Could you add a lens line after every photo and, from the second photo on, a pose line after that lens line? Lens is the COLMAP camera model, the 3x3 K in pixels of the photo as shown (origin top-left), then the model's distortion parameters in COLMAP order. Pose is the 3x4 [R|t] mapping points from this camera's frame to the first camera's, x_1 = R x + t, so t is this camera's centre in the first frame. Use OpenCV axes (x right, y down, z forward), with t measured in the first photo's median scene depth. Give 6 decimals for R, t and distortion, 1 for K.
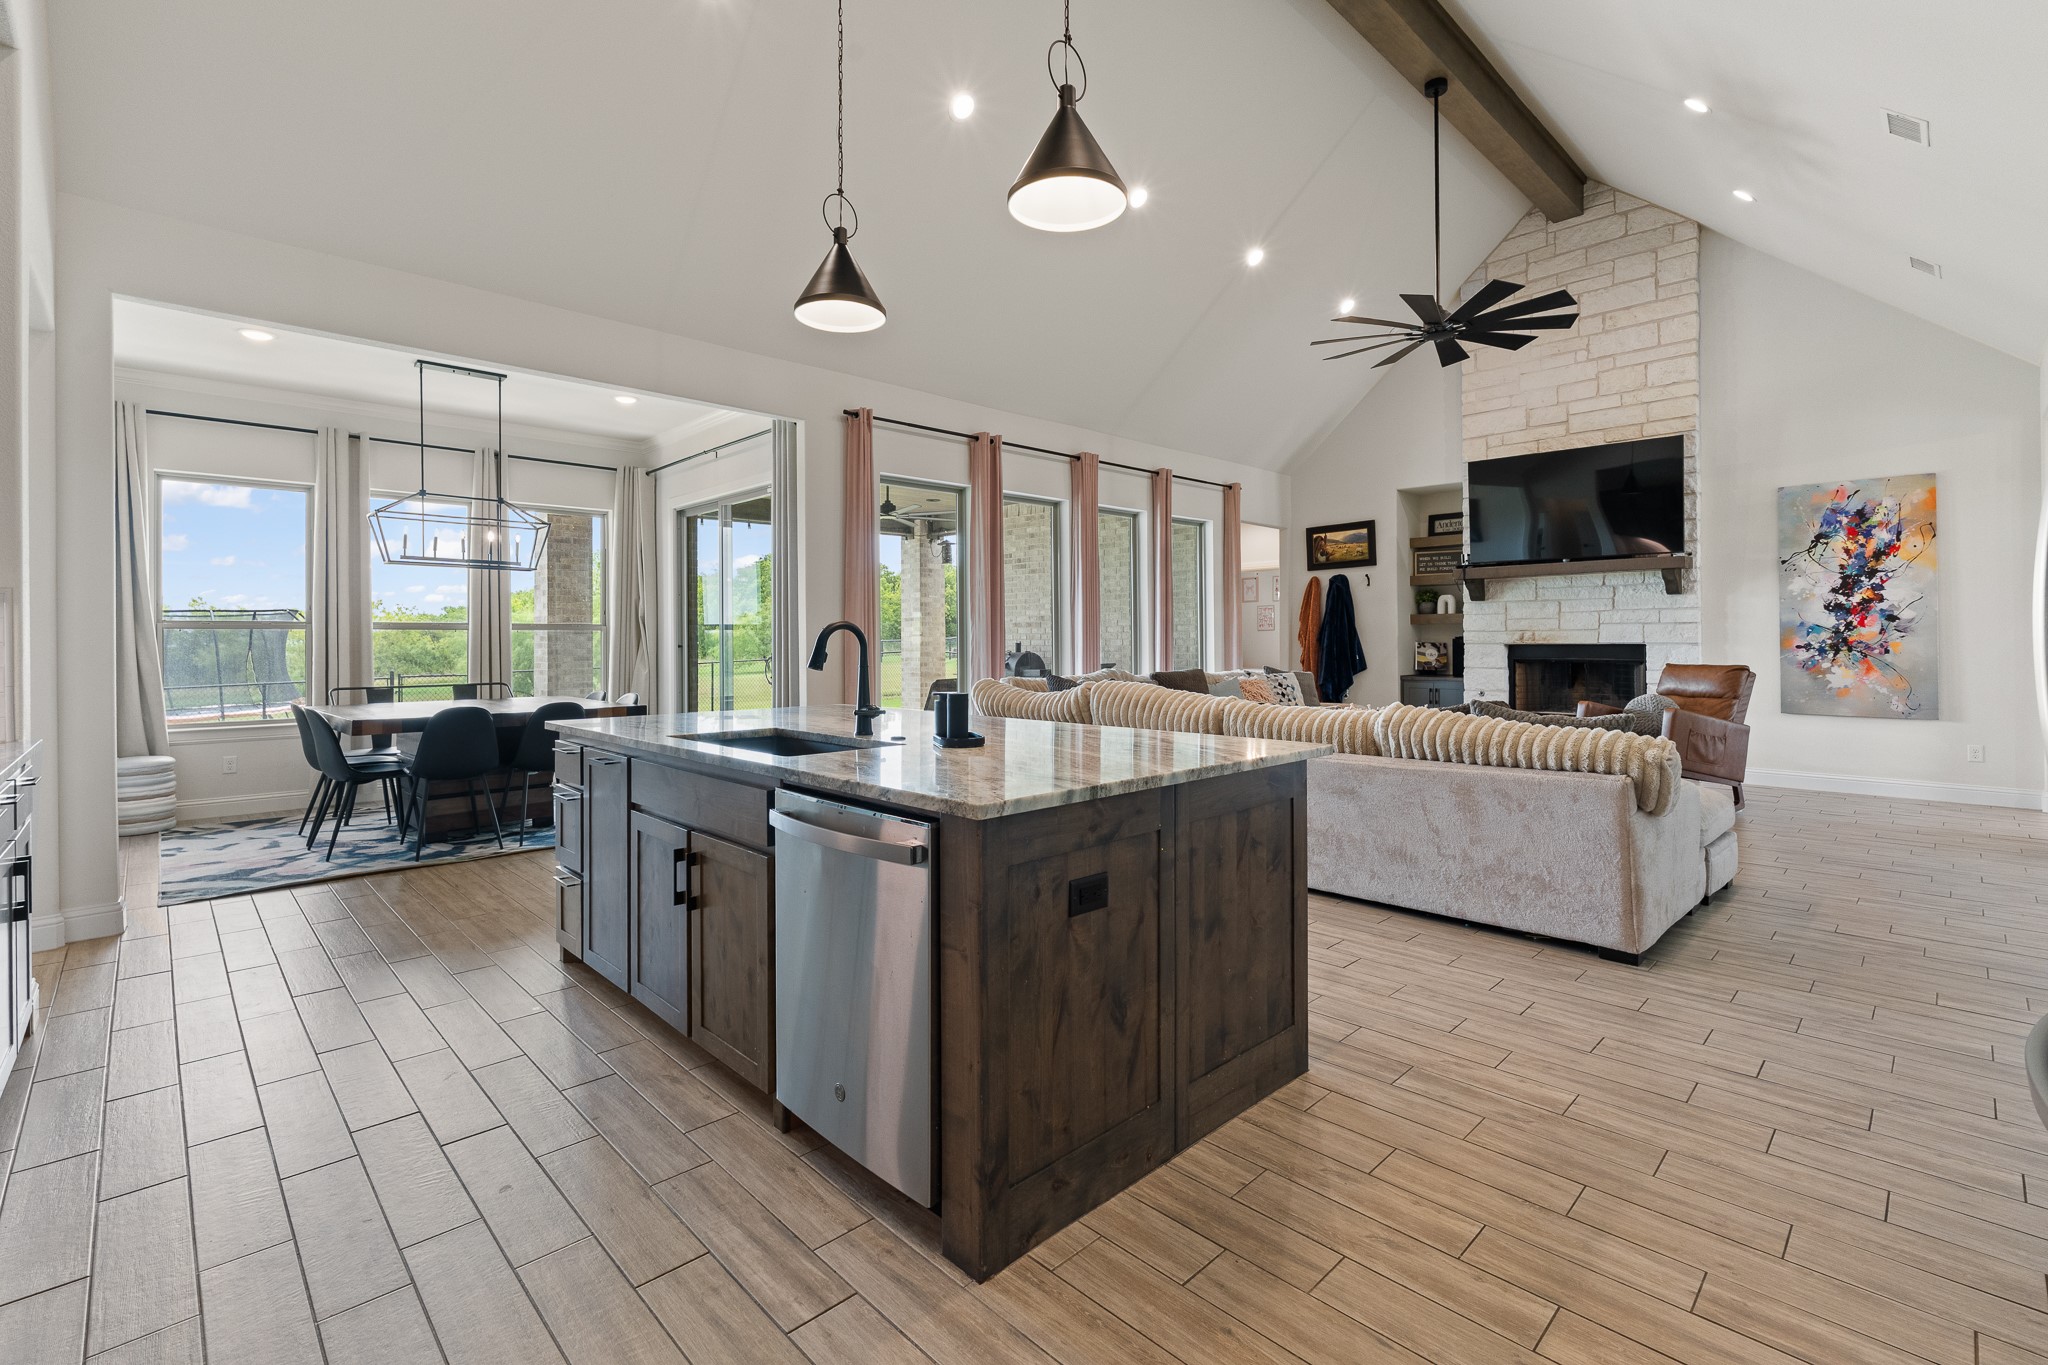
lens RADIAL K [[896.3, 0, 1014.8], [0, 896.3, 638.3], [0, 0, 1]] dist [-0.004692, -0.001262]
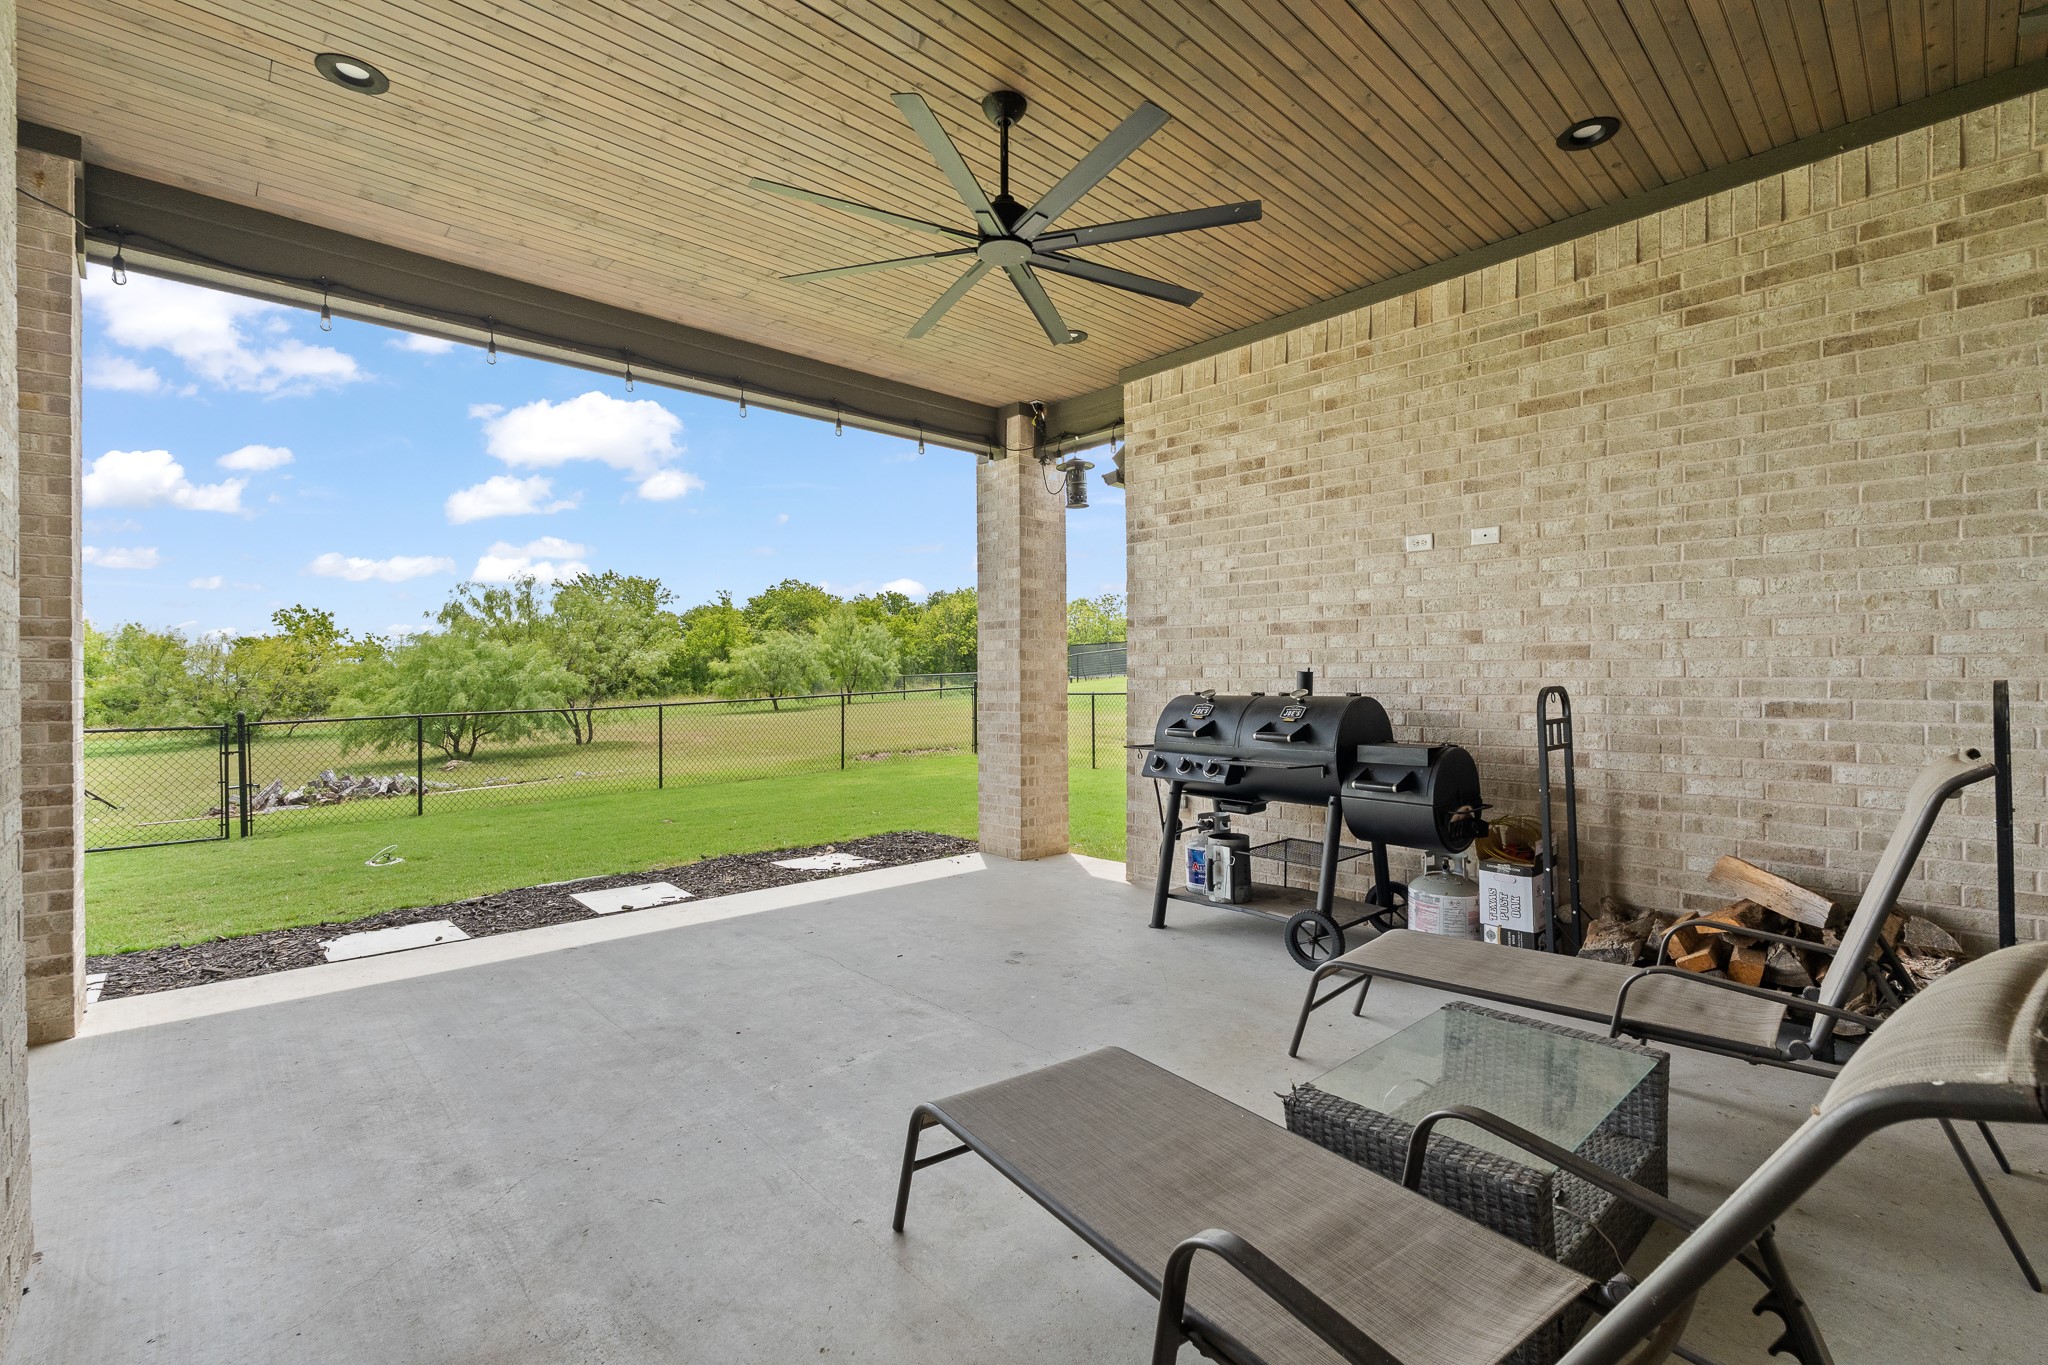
lens RADIAL K [[896.3, 0, 1021.0], [0, 896.3, 683.4], [0, 0, 1]] dist [-0.004692, -0.001262]
pose [[0.999961, -0.000015, -0.008882, -0.189340], [0.000107, 0.999946, 0.010418, 0.009560], [0.008882, -0.010419, 0.999906, 0.982211]]
